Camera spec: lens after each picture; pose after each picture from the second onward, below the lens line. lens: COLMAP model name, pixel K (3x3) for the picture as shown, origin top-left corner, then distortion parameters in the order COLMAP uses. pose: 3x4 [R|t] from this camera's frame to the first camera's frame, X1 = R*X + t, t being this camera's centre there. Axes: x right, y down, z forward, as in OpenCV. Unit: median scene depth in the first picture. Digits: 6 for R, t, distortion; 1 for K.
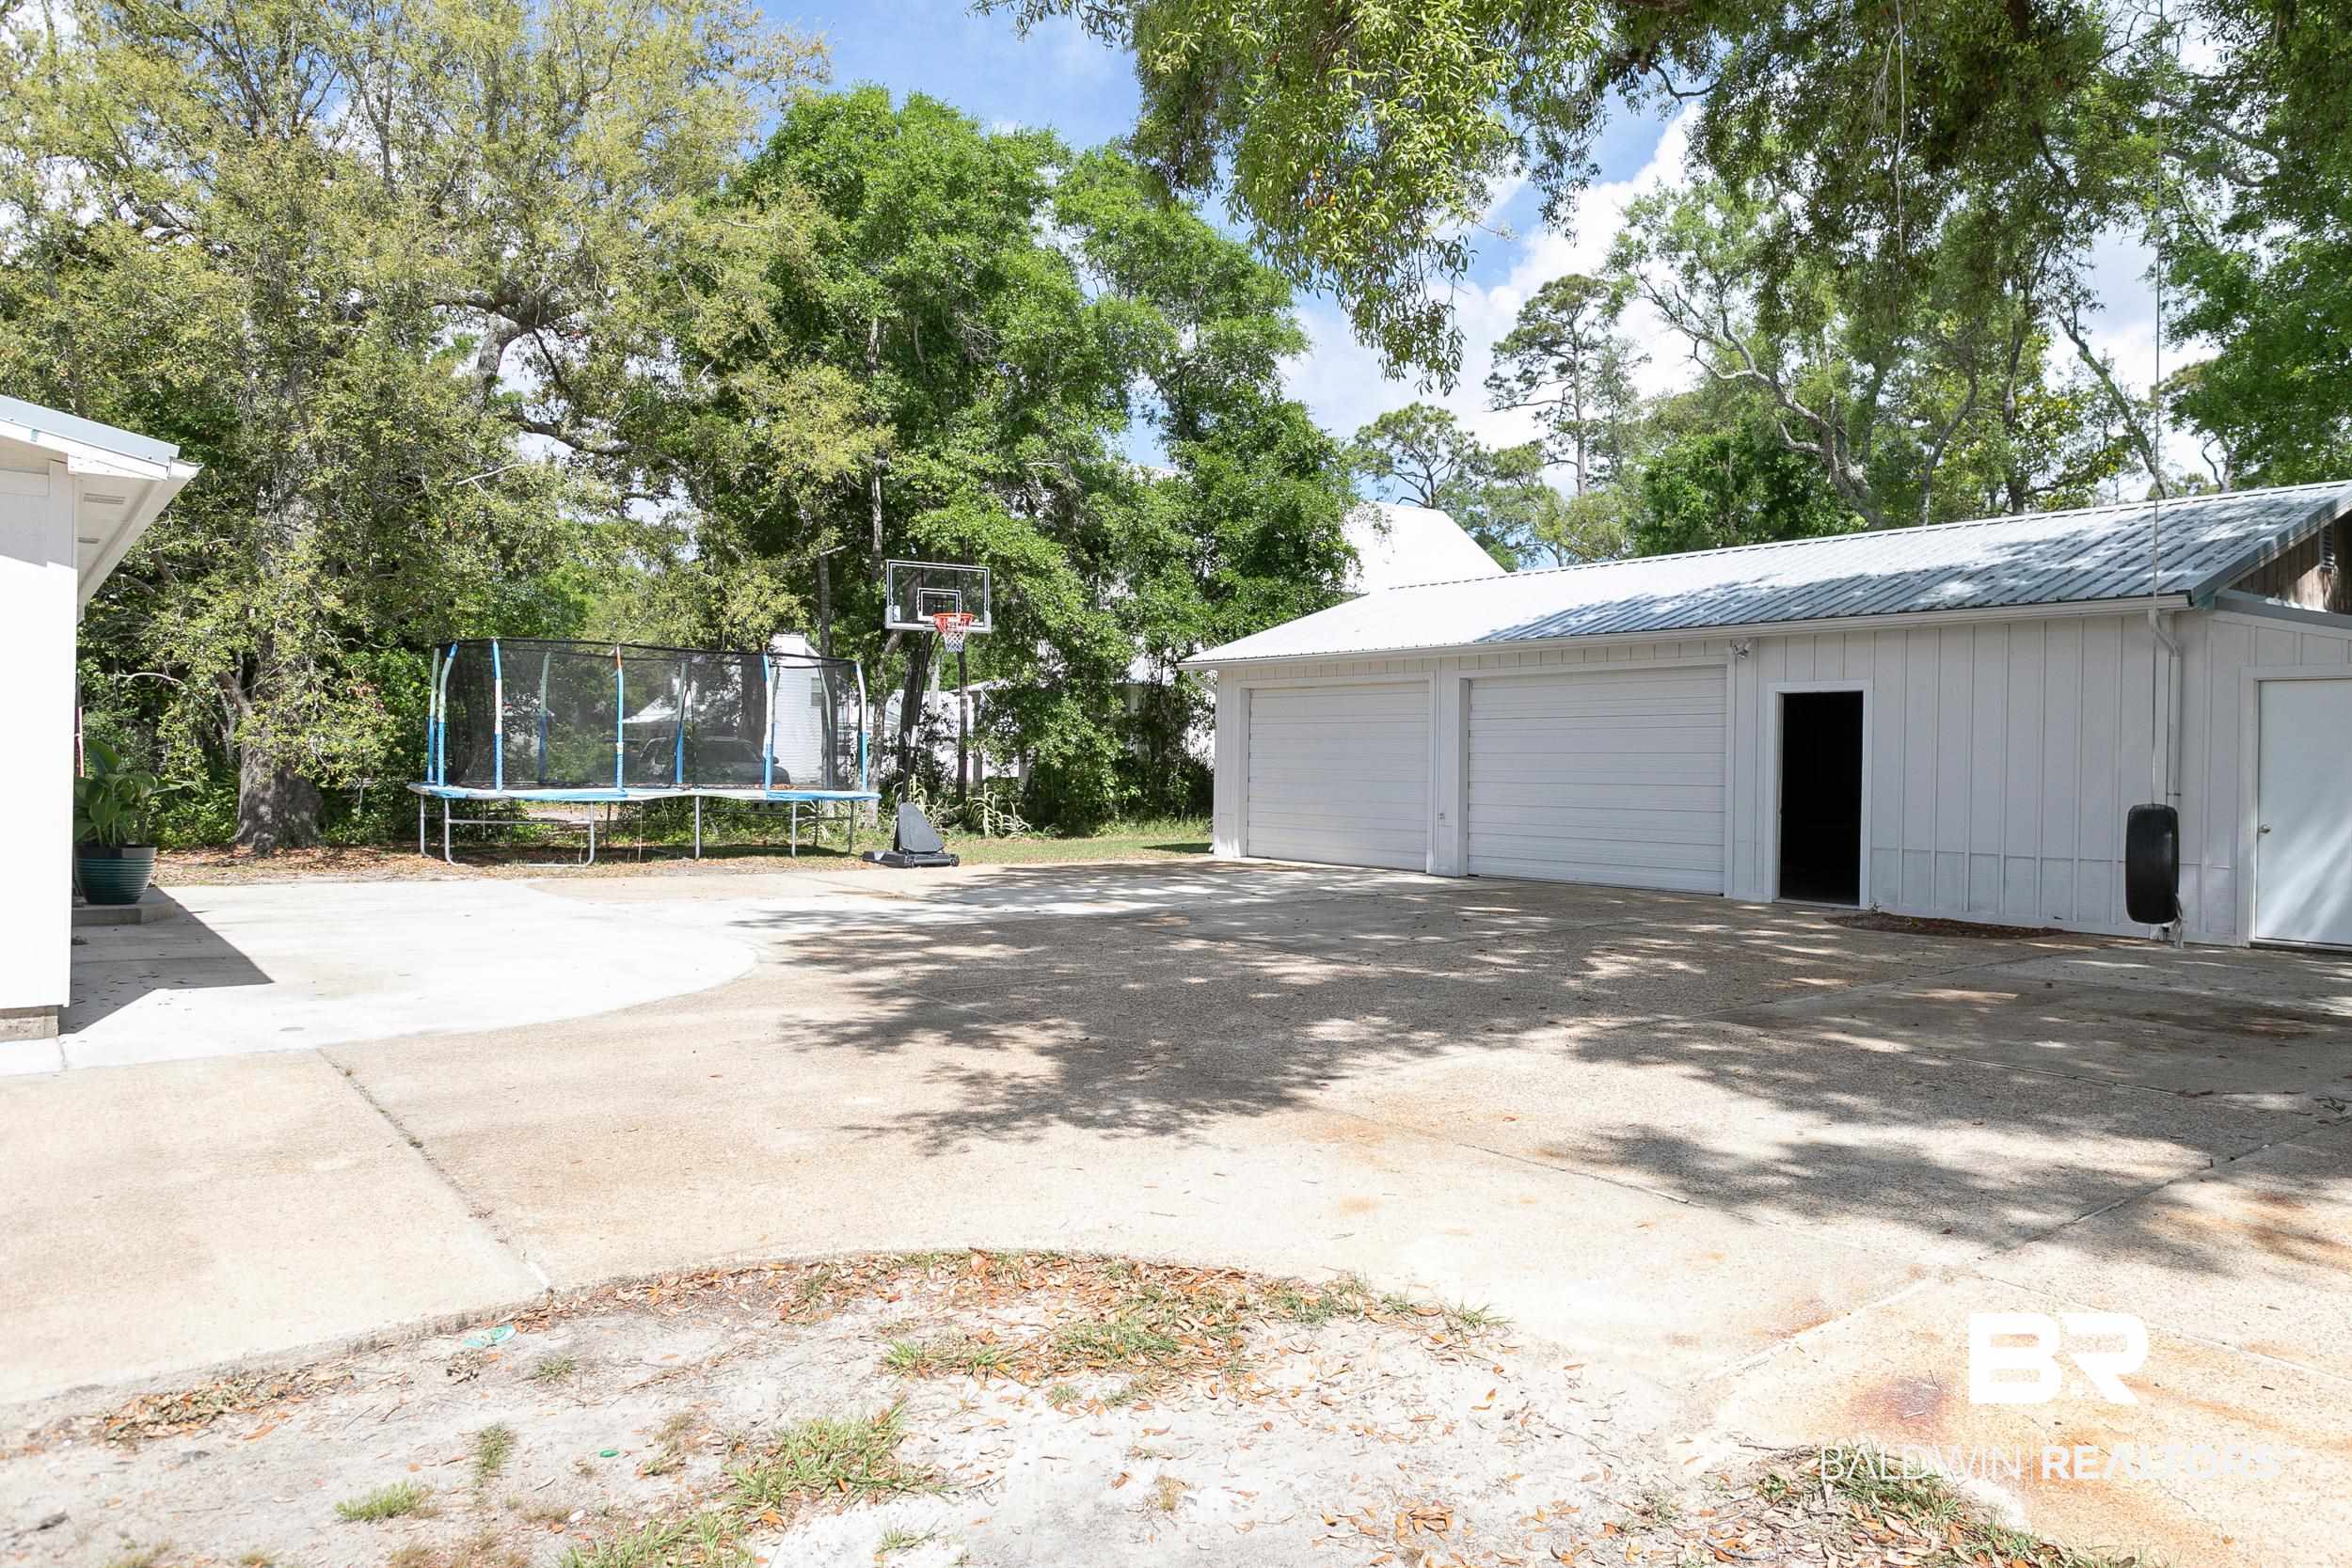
lens RADIAL K [[1761.5, 0, 1176.5], [0, 1761.5, 786.1], [0, 0, 1]] dist [0.010022, 0.000384]
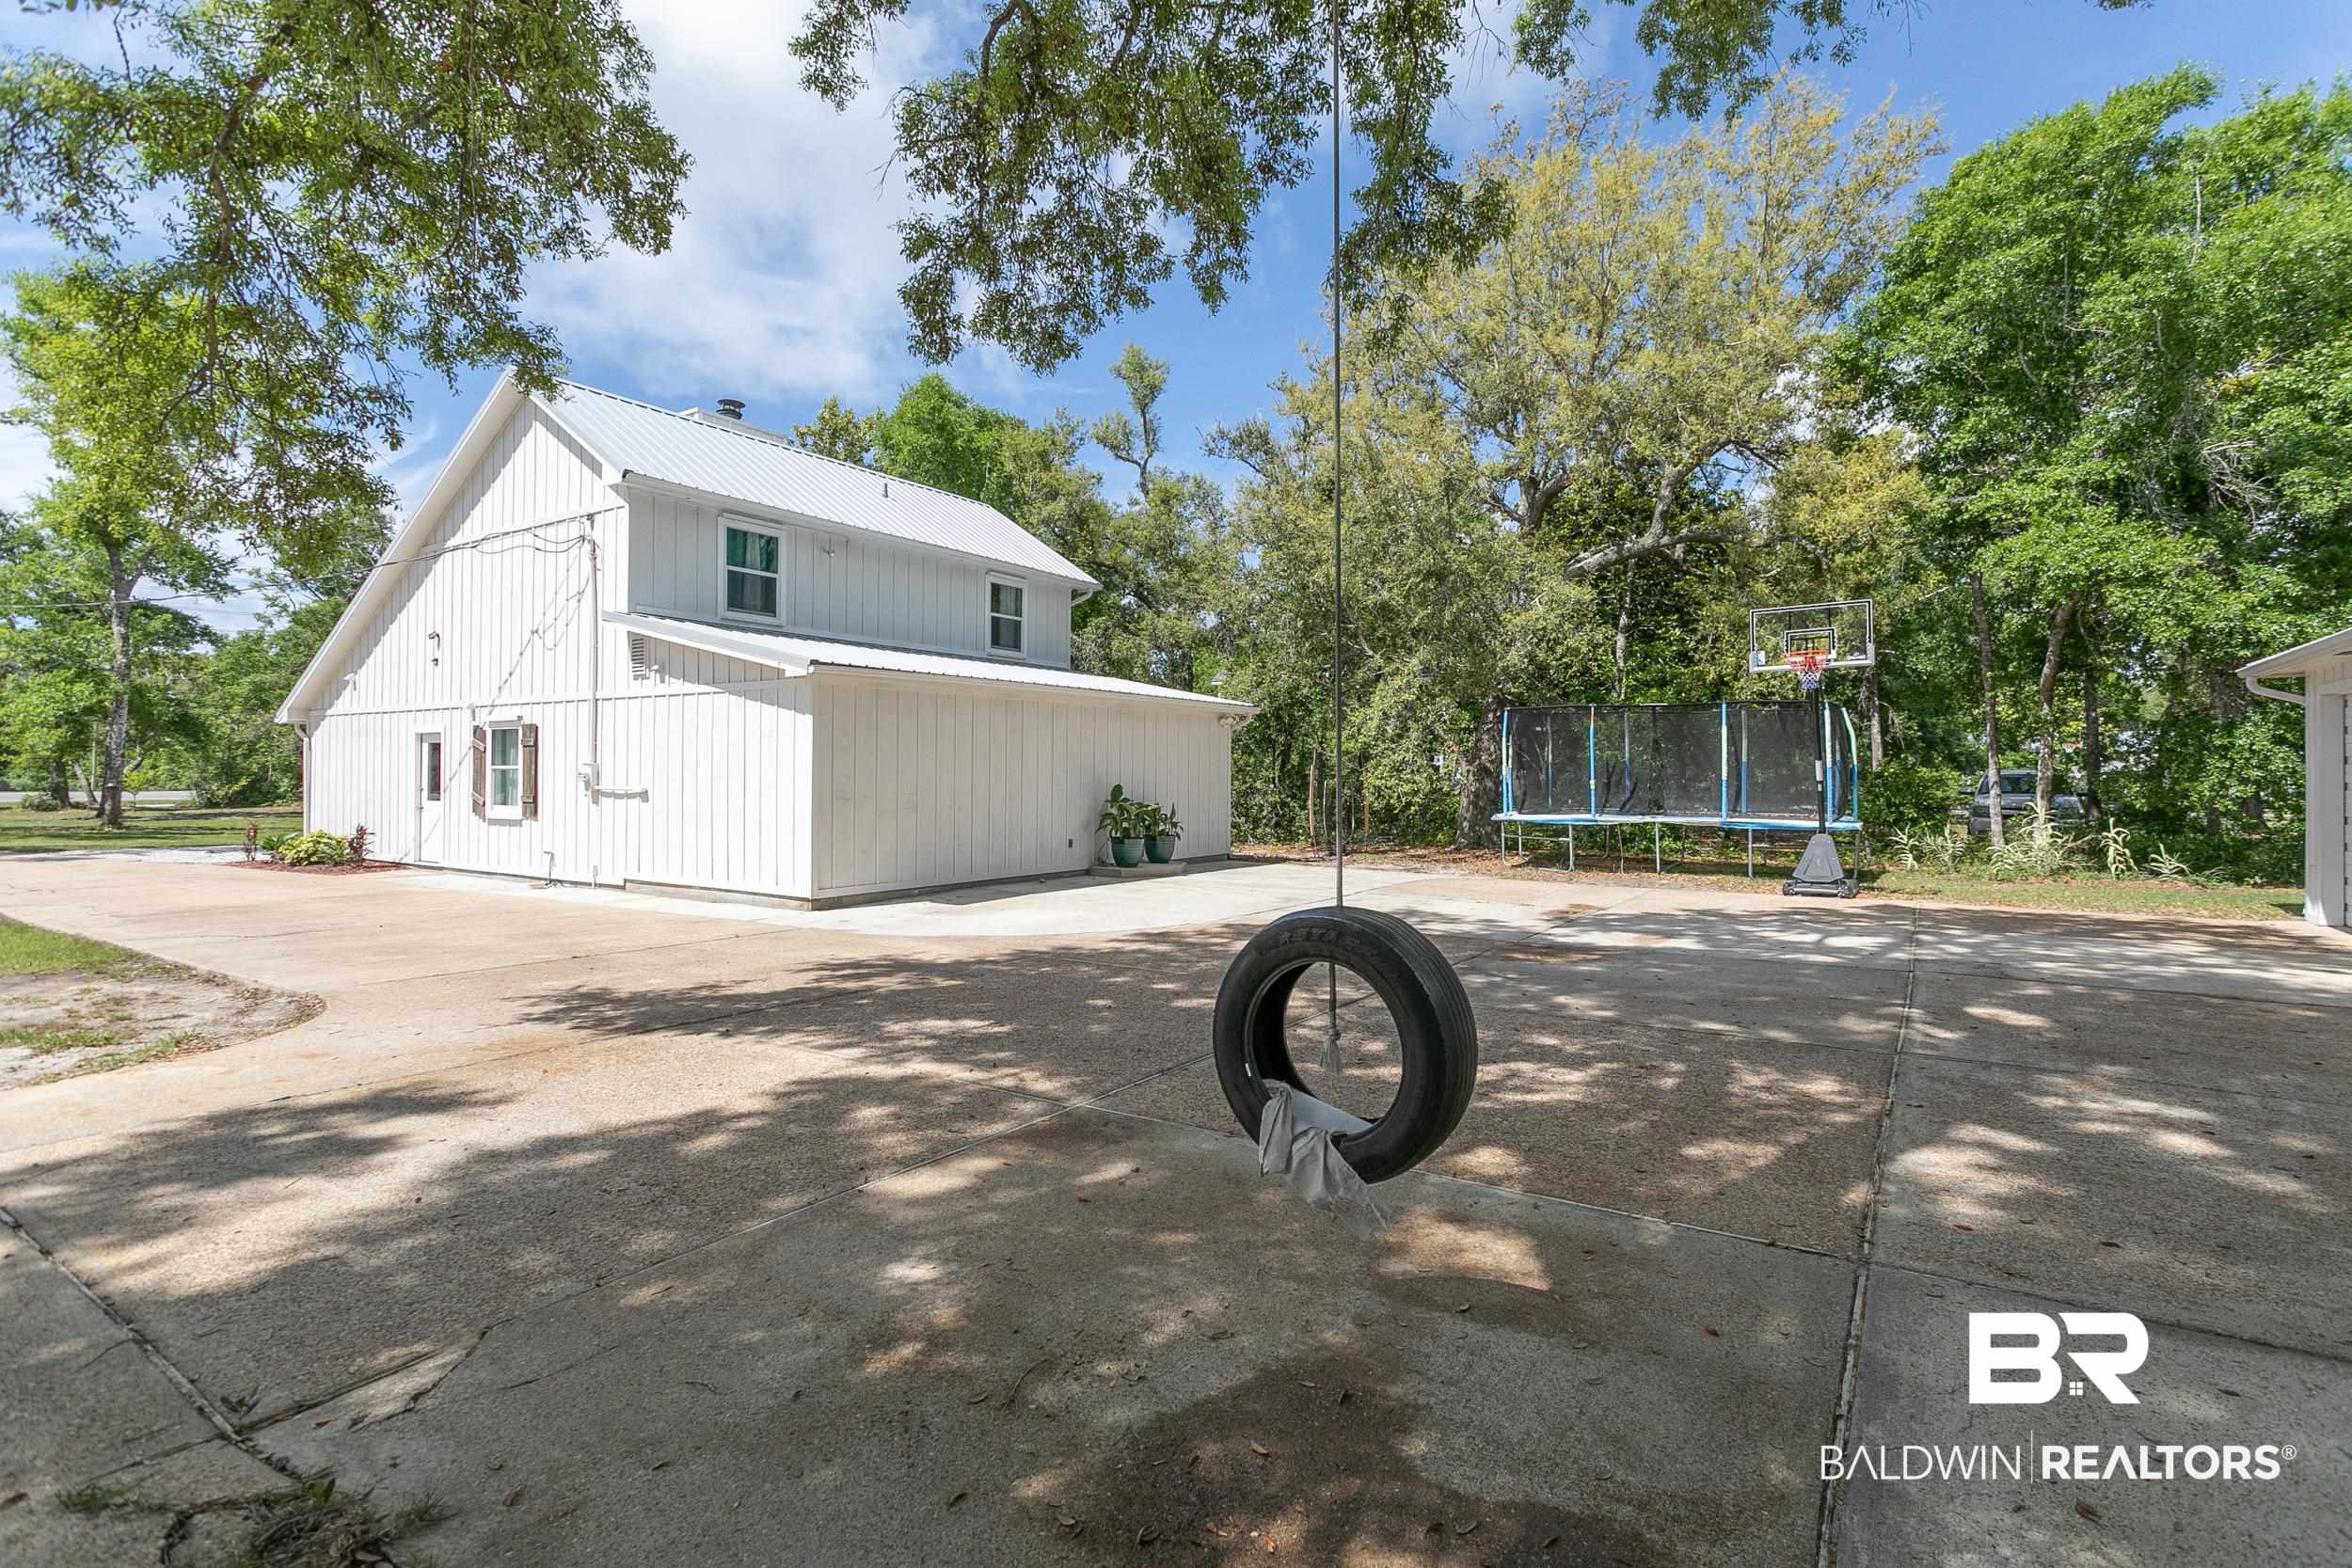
lens RADIAL K [[1145.7, 0, 1183.3], [0, 1145.7, 779.7], [0, 0, 1]] dist [0.000537, -0.000142]
pose [[0.275589, -0.011468, -0.961207, 0.297929], [-0.013896, 0.999777, -0.015913, -0.004863], [0.961175, 0.017742, 0.275368, 0.329360]]
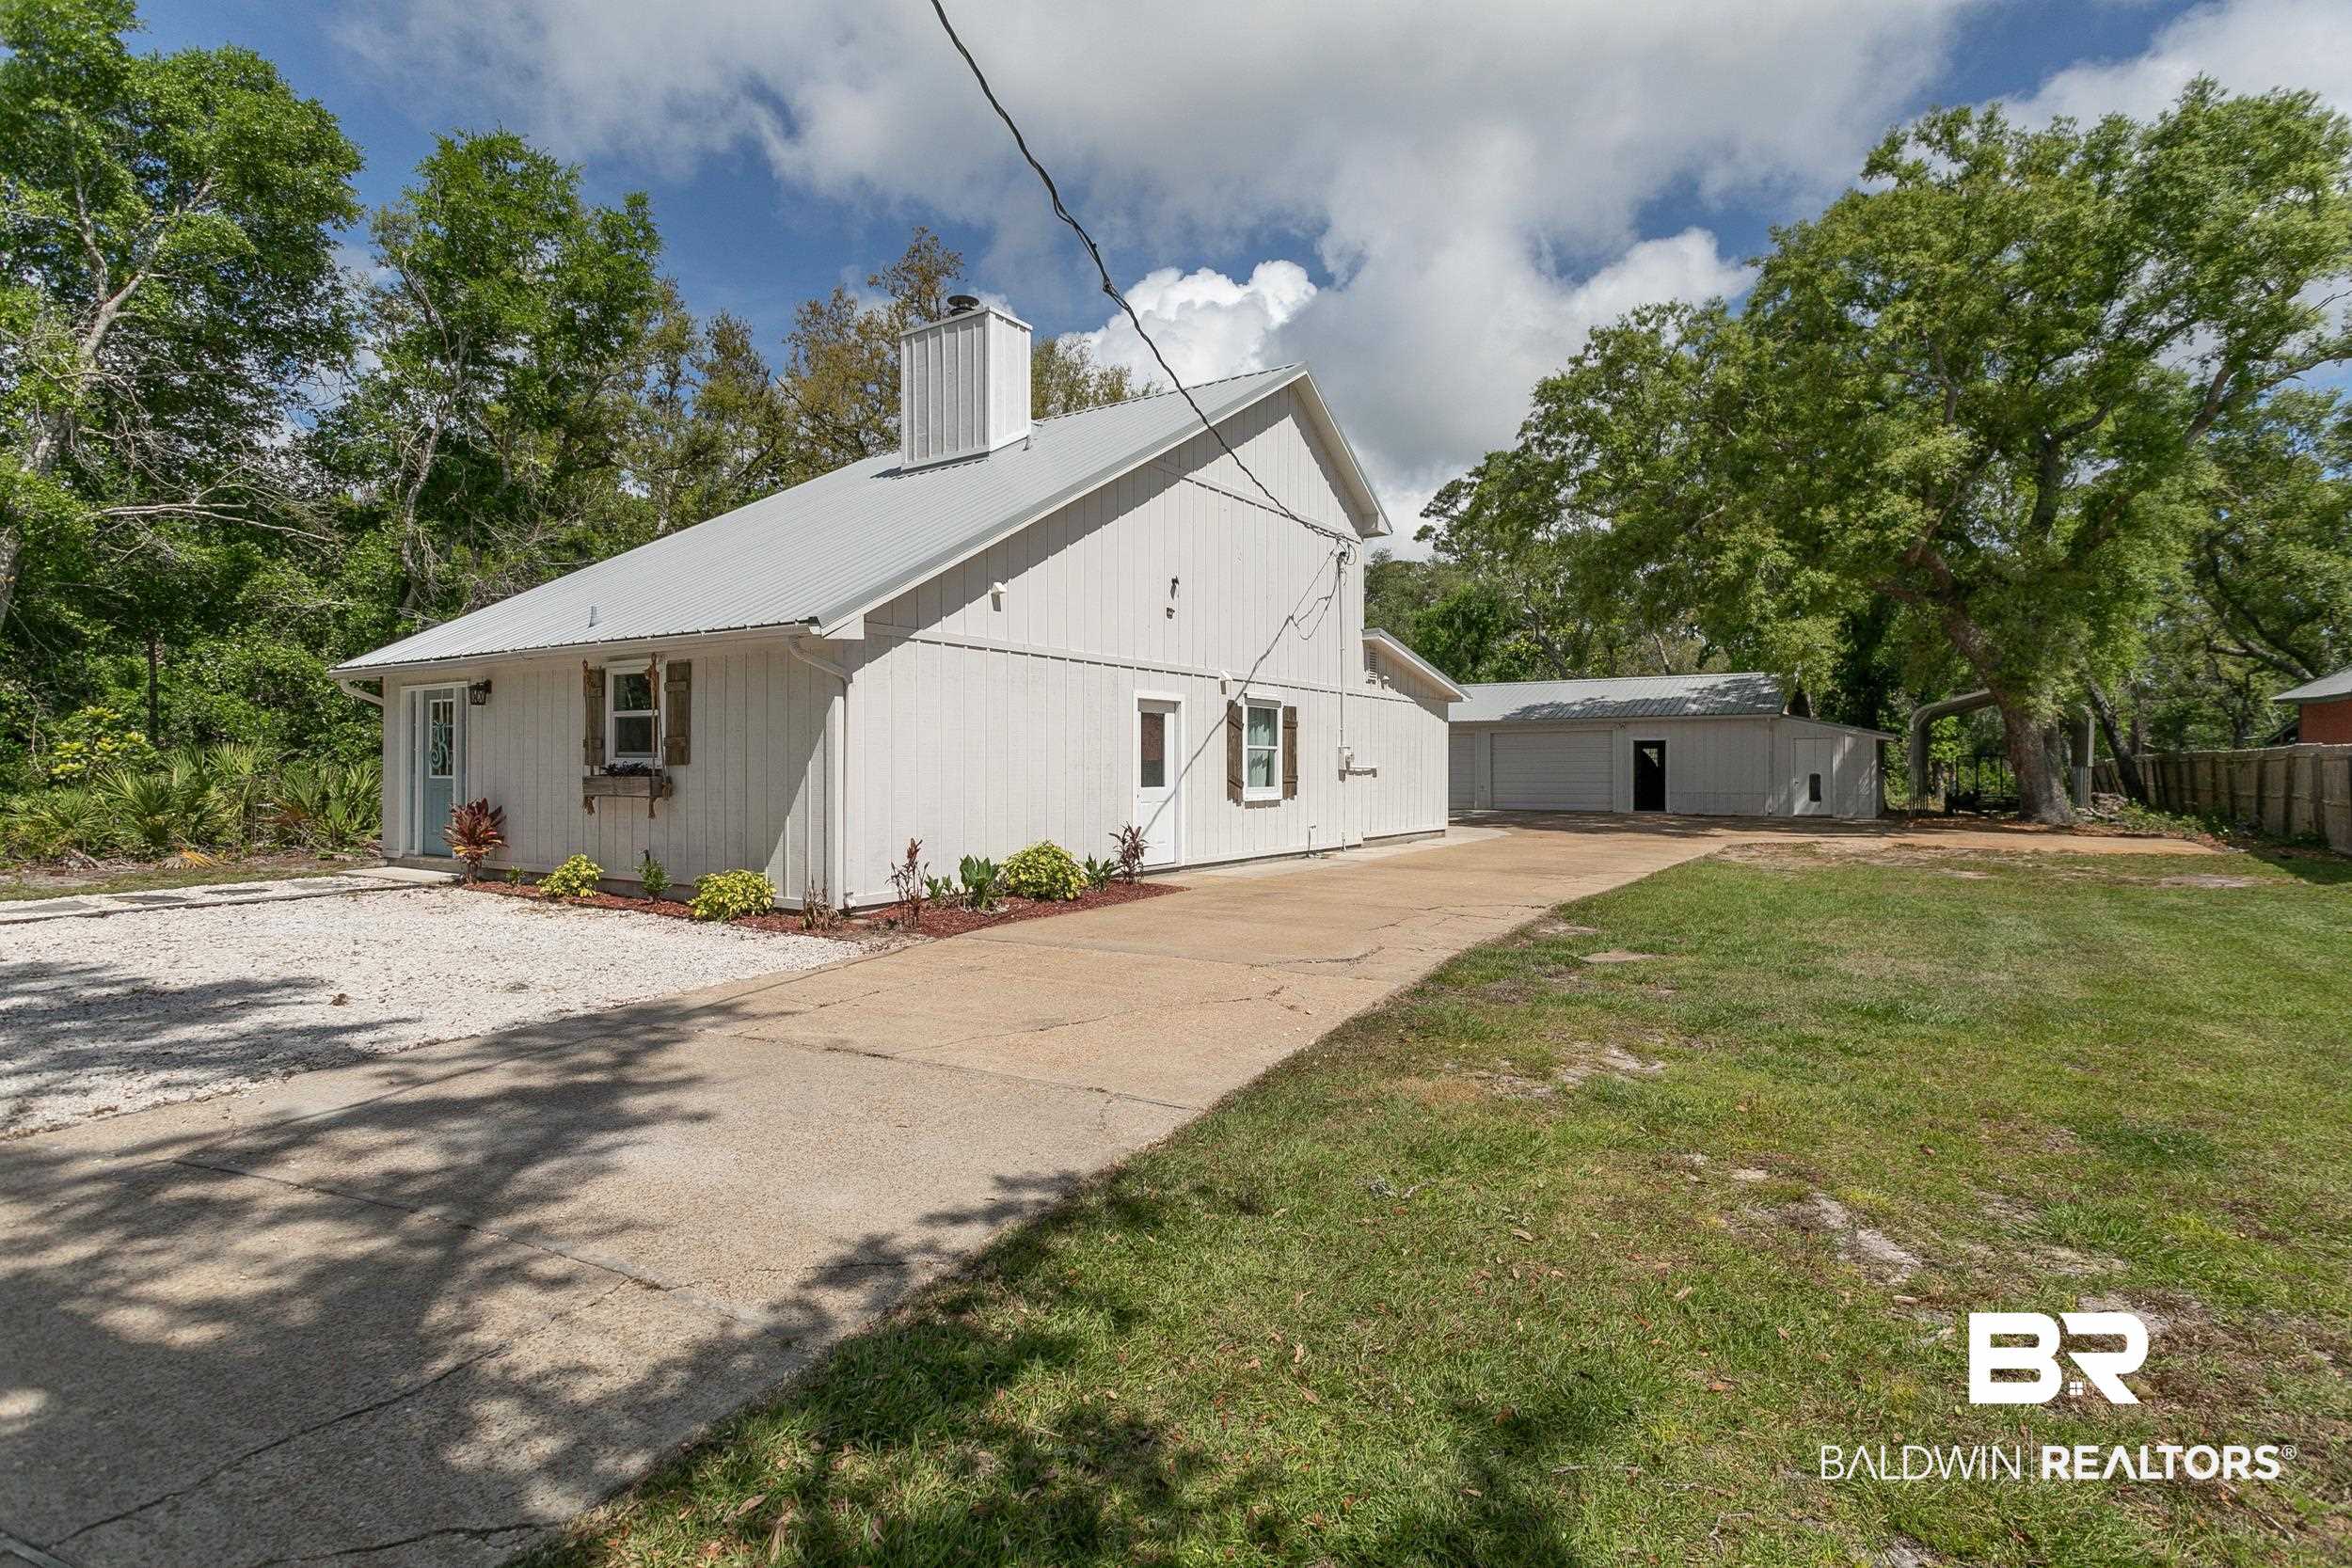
lens RADIAL K [[1145.7, 0, 1174.9], [0, 1145.7, 772.7], [0, 0, 1]] dist [0.000537, -0.000142]
pose [[0.961877, -0.007363, 0.273383, -0.514643], [0.007223, 0.999973, 0.001519, -0.004254], [-0.273386, 0.000514, 0.961904, -0.341622]]
